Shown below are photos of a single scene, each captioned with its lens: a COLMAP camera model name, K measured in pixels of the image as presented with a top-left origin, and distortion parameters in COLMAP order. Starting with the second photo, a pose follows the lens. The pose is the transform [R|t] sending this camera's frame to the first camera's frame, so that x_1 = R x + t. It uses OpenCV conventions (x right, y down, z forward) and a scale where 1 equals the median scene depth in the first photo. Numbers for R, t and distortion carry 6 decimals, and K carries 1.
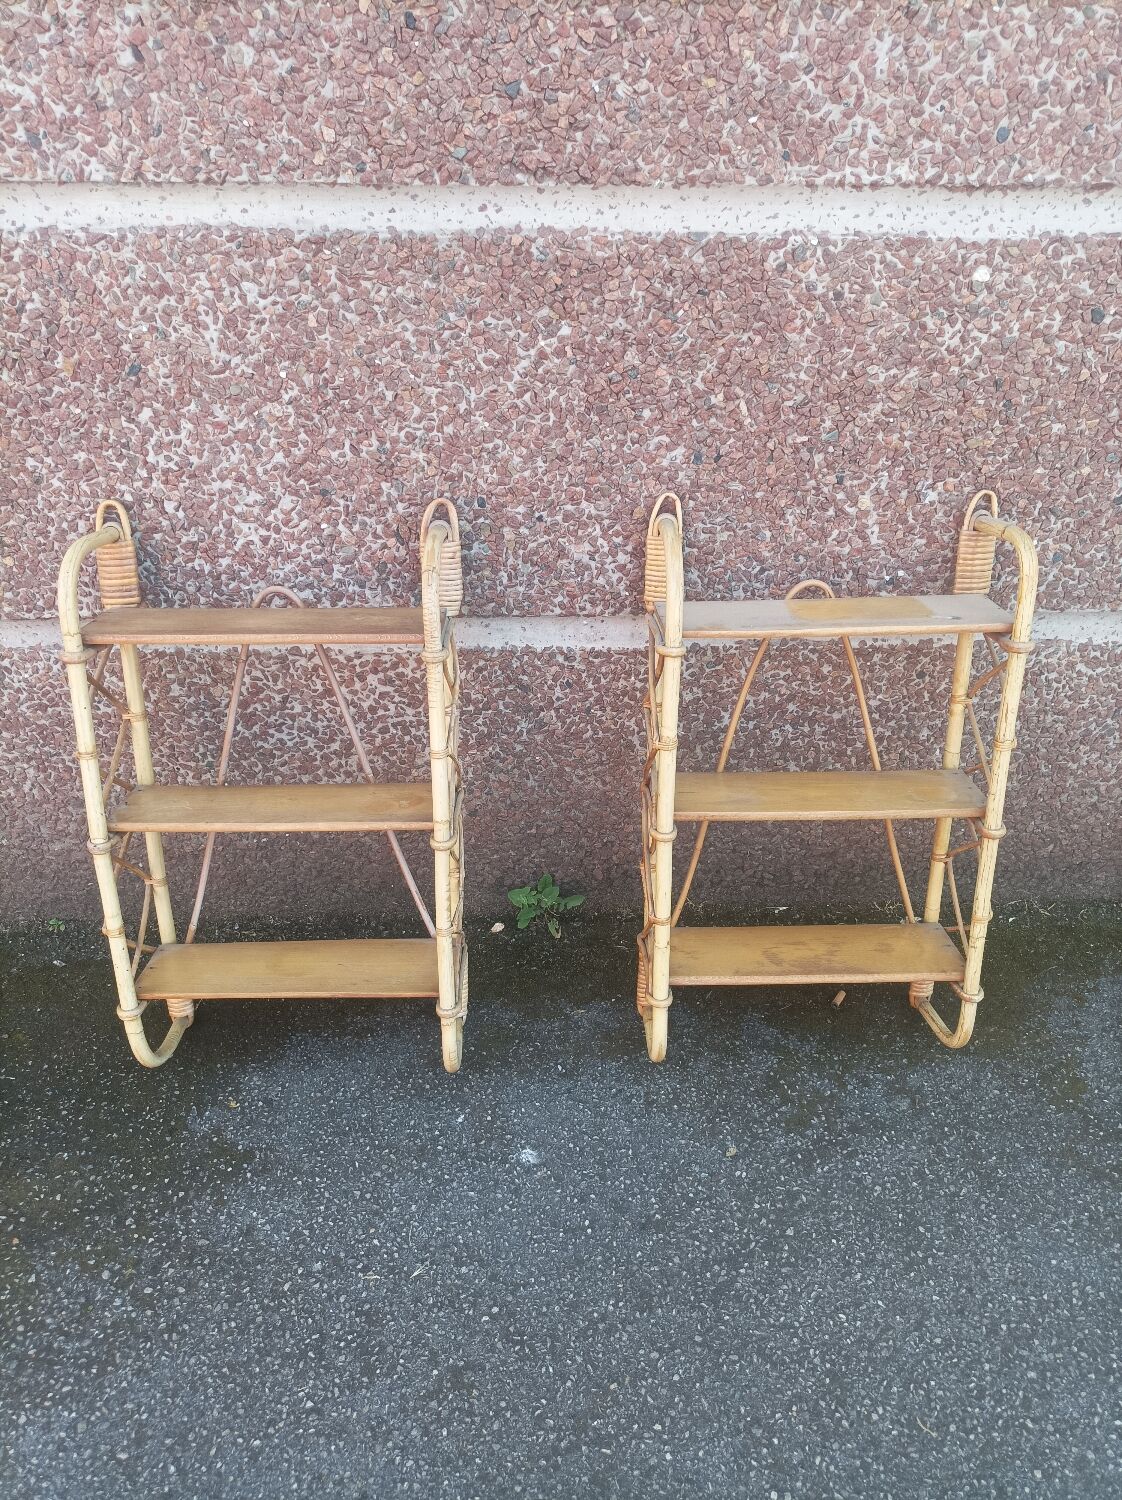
lens RADIAL K [[1121.2, 0, 565.1], [0, 1121.2, 768.4], [0, 0, 1]] dist [0.013898, -0.006351]
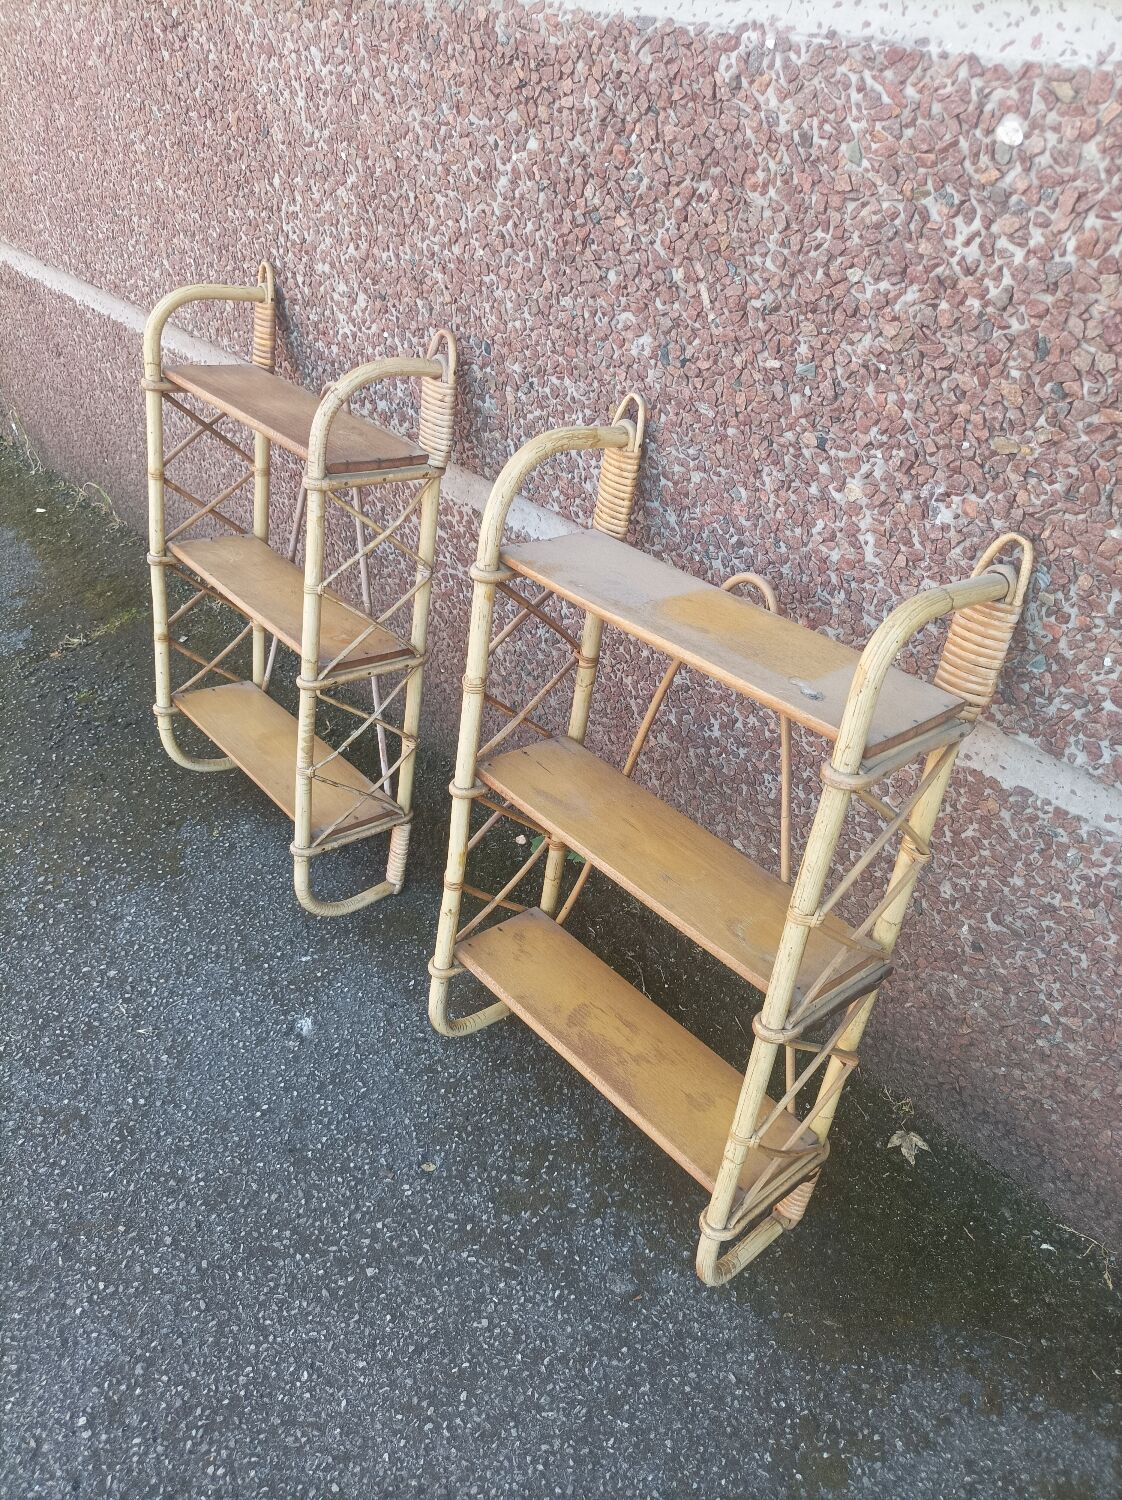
lens RADIAL K [[1125.5, 0, 553.8], [0, 1125.5, 765.7], [0, 0, 1]] dist [0.007918, -0.003484]
pose [[0.633001, 0.465378, -0.618655, 0.666269], [-0.409490, 0.879471, 0.242588, -0.193955], [0.656984, 0.099774, 0.747273, 0.439123]]
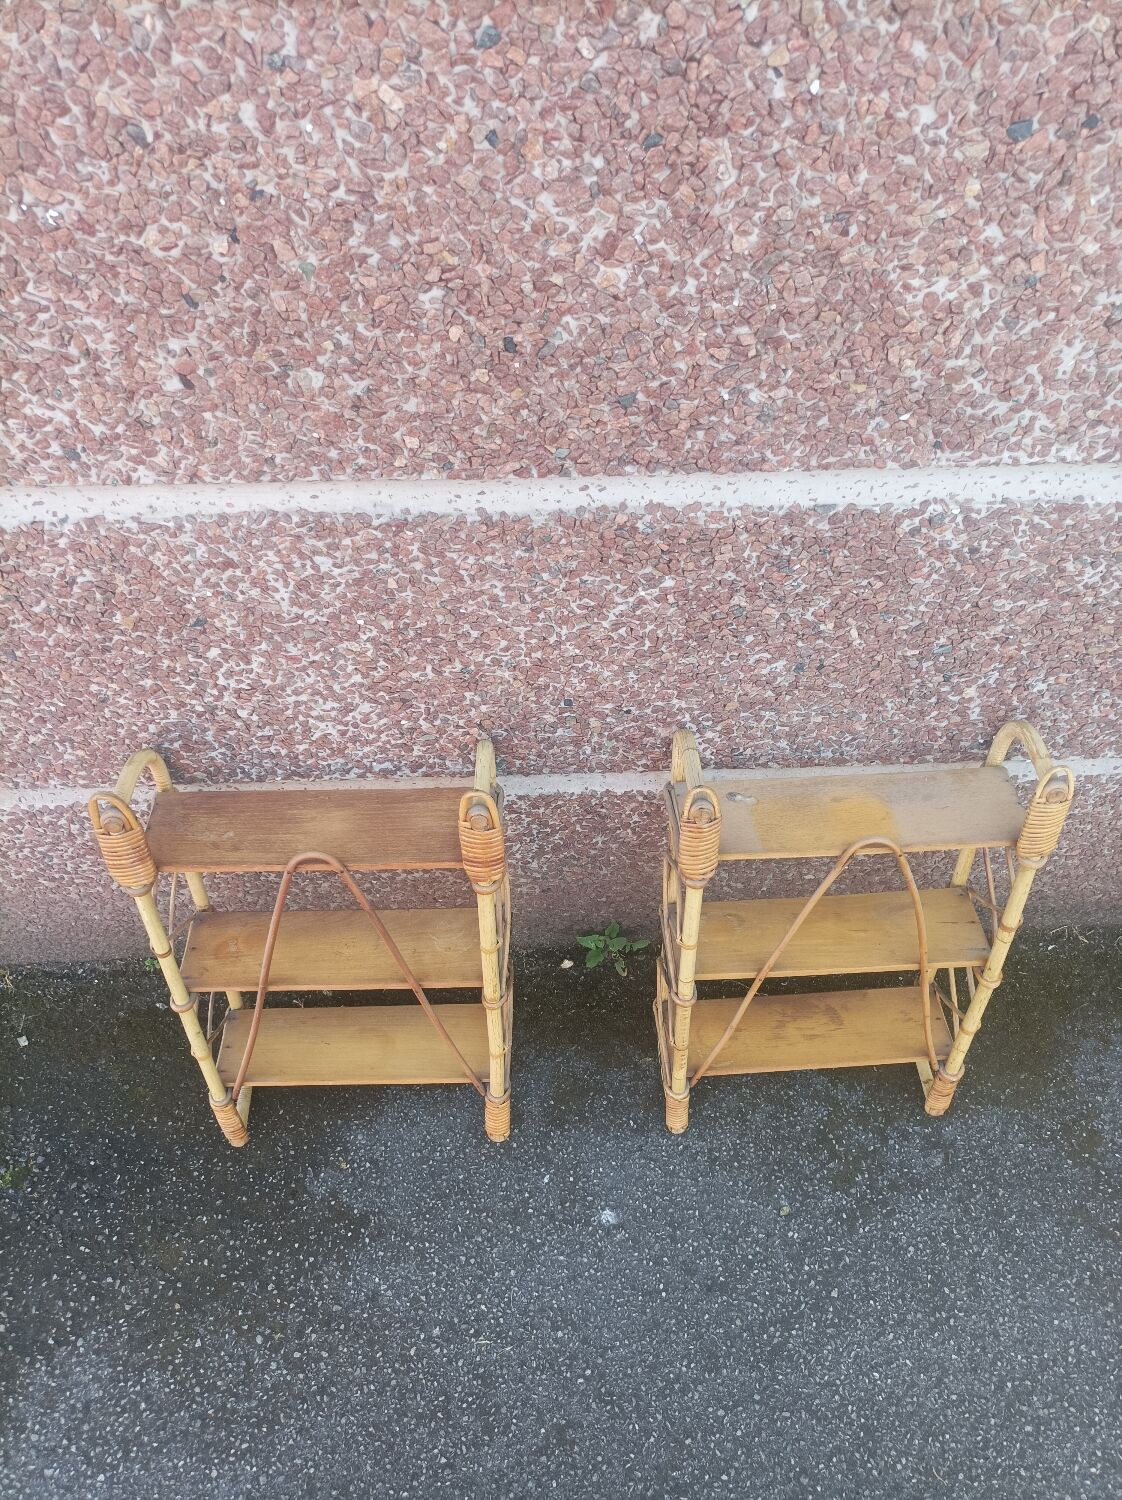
lens RADIAL K [[1114.8, 0, 567.8], [0, 1114.8, 767.2], [0, 0, 1]] dist [0.032946, -0.038986]
pose [[0.999970, -0.007590, 0.001343, -0.079774], [0.006673, 0.939706, 0.341918, -0.531340], [-0.003857, -0.341899, 0.939729, 0.092332]]
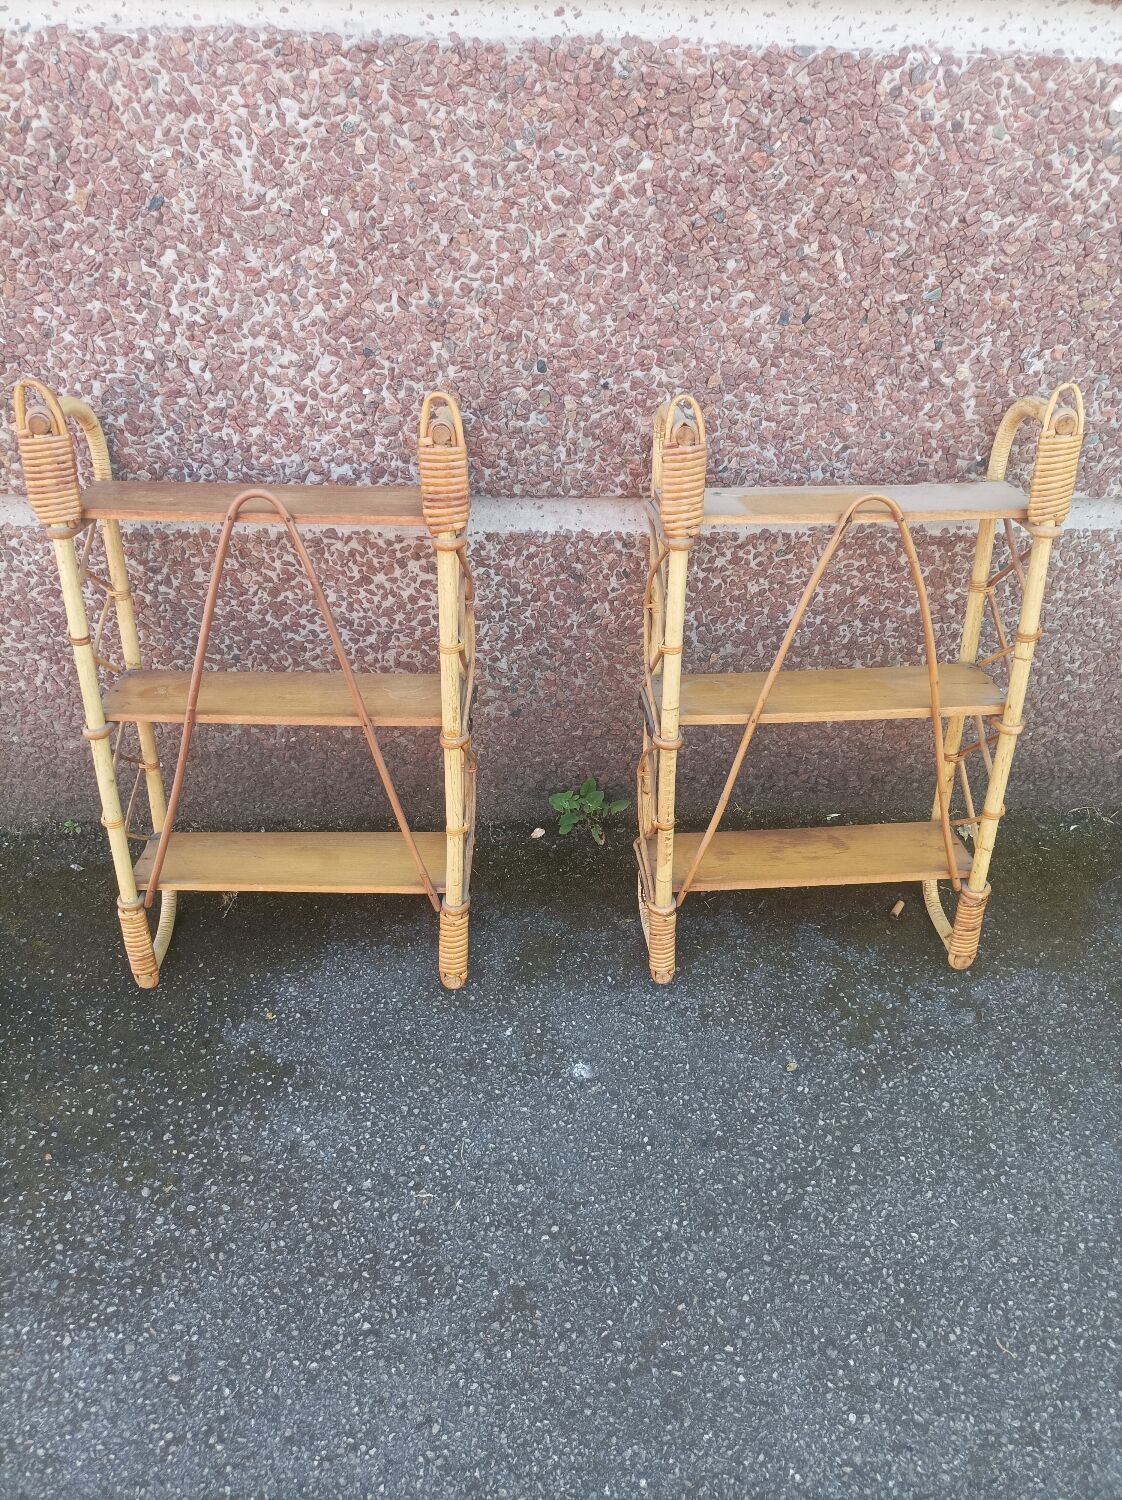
lens RADIAL K [[1121.2, 0, 565.1], [0, 1121.2, 768.4], [0, 0, 1]] dist [0.013898, -0.006351]
pose [[0.999849, 0.006838, 0.015999, -0.070785], [-0.008163, 0.996410, 0.084269, 0.008970], [-0.015365, -0.084387, 0.996315, 0.076078]]
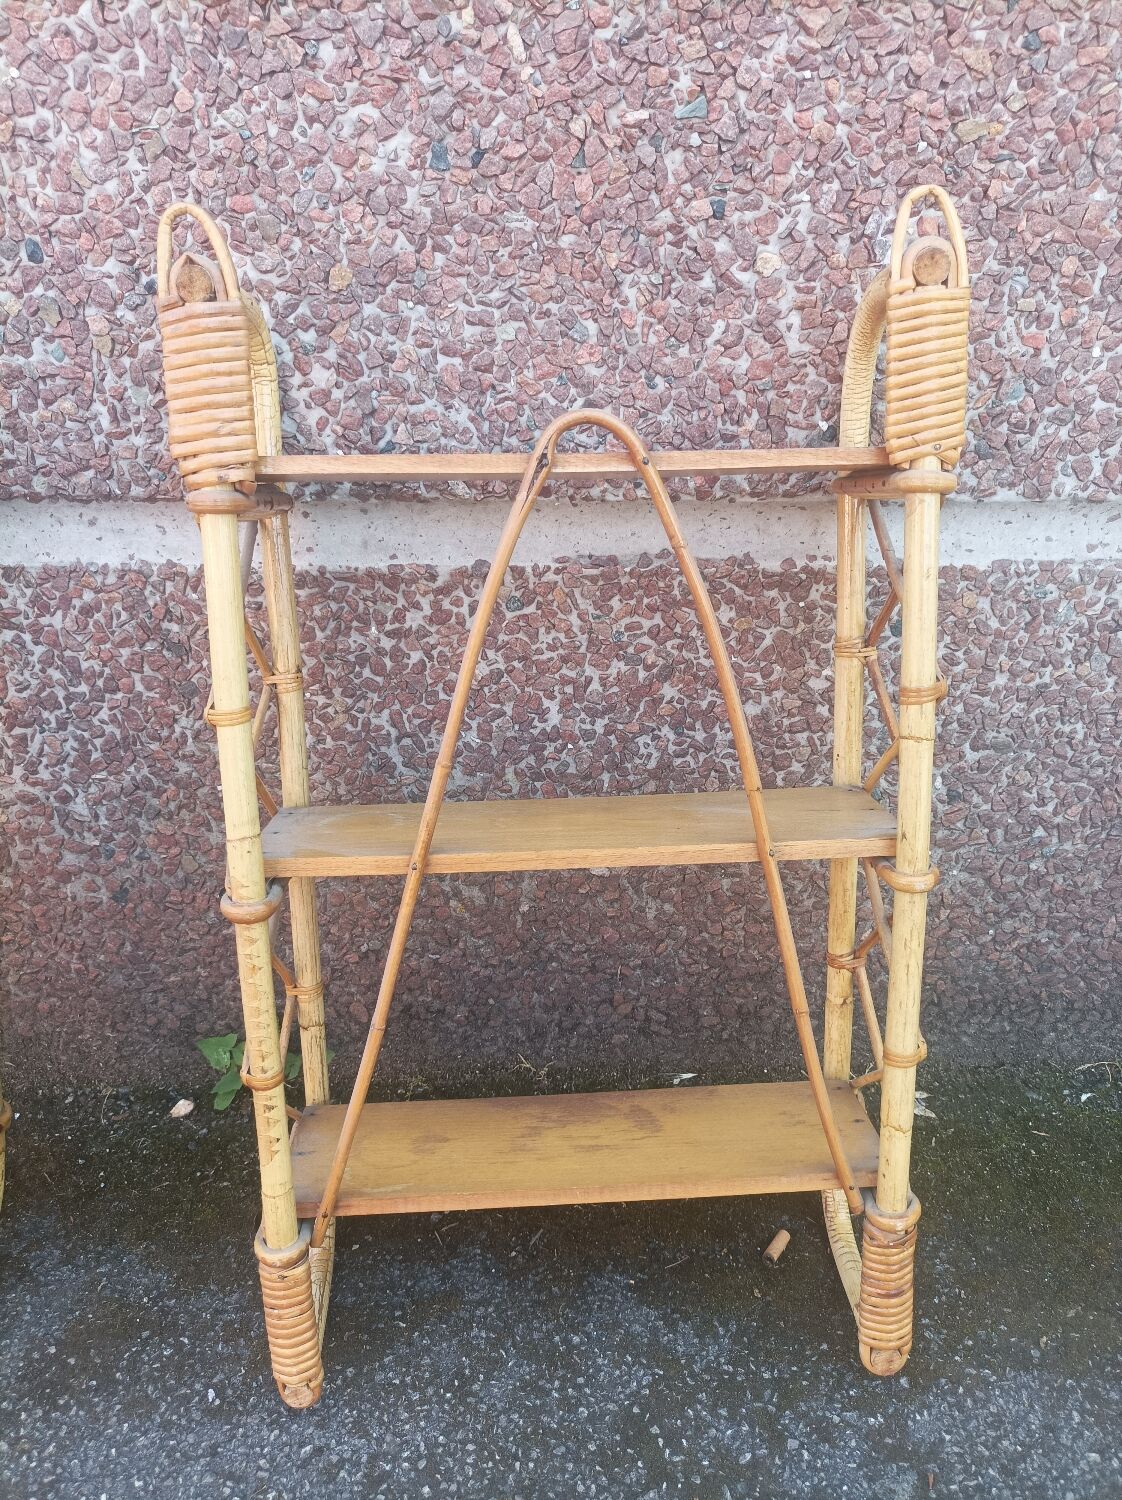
lens RADIAL K [[1134.6, 0, 563.8], [0, 1134.6, 758.8], [0, 0, 1]] dist [0.006564, -0.003444]
pose [[0.999964, 0.003143, -0.007860, 0.184688], [-0.004454, 0.984952, -0.172773, 0.089822], [0.007199, 0.172802, 0.984930, 0.543065]]
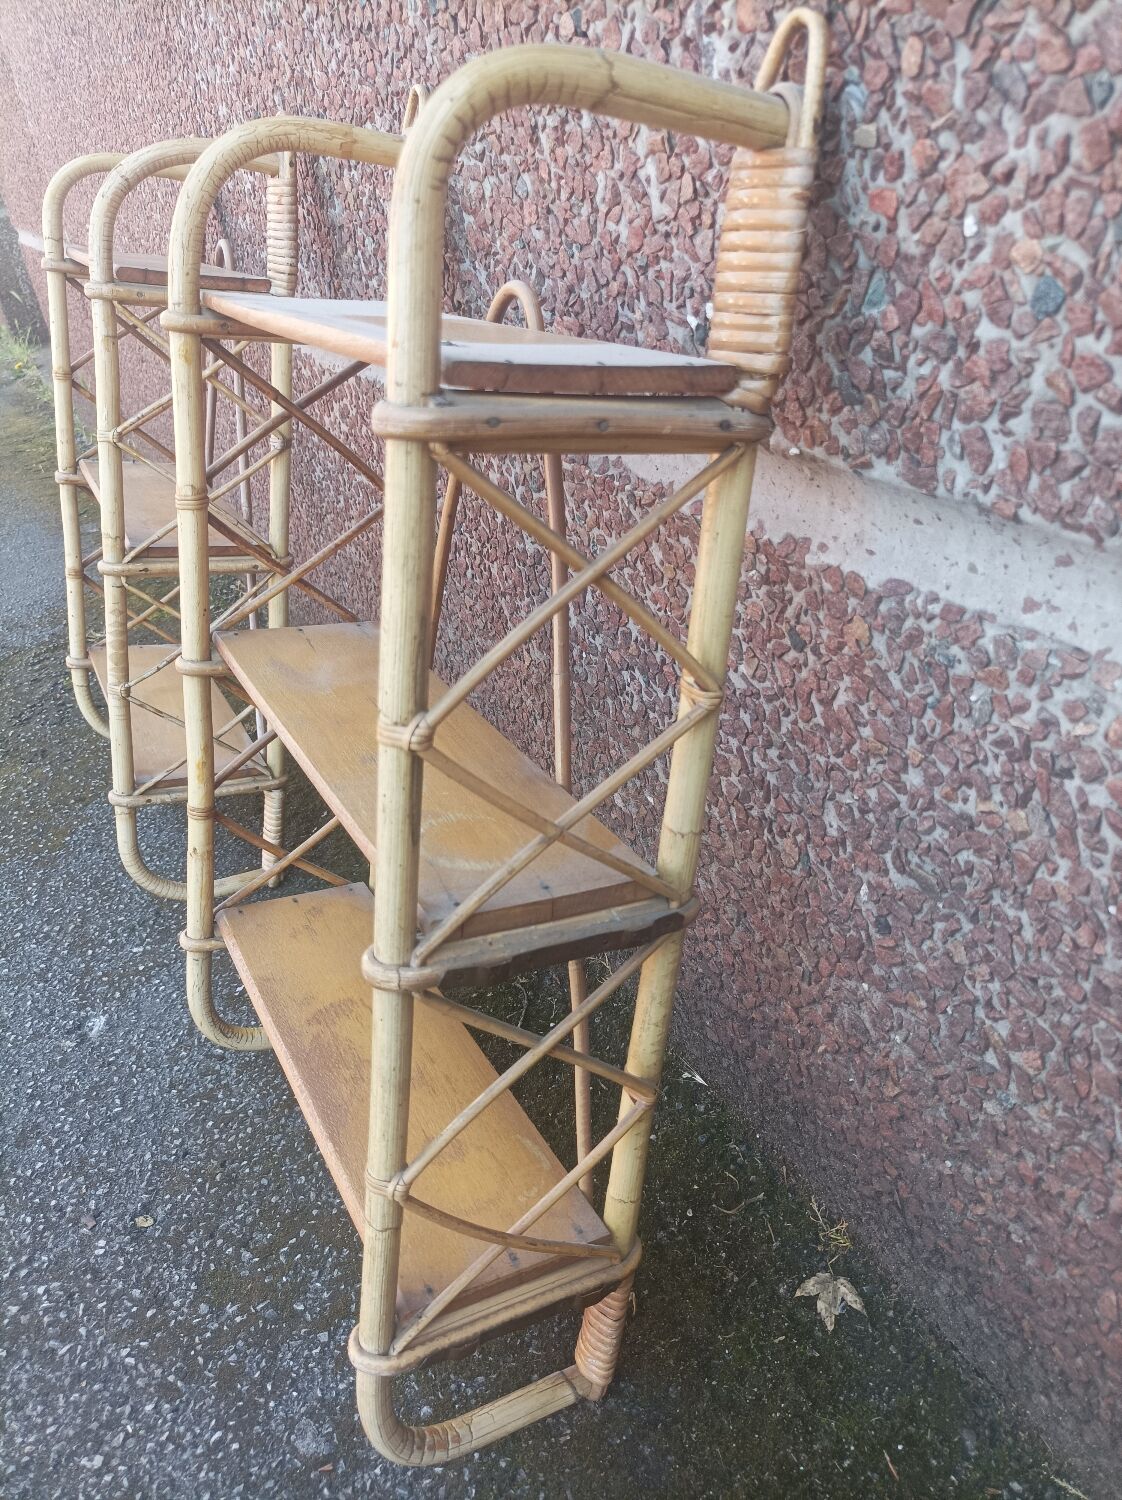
lens RADIAL K [[1125.9, 0, 560.1], [0, 1125.9, 762.7], [0, 0, 1]] dist [0.005101, -0.002890]
pose [[0.444112, 0.405570, -0.798923, 0.704521], [-0.431114, 0.878404, 0.206268, -0.106603], [0.785433, 0.252821, 0.564957, 0.863444]]
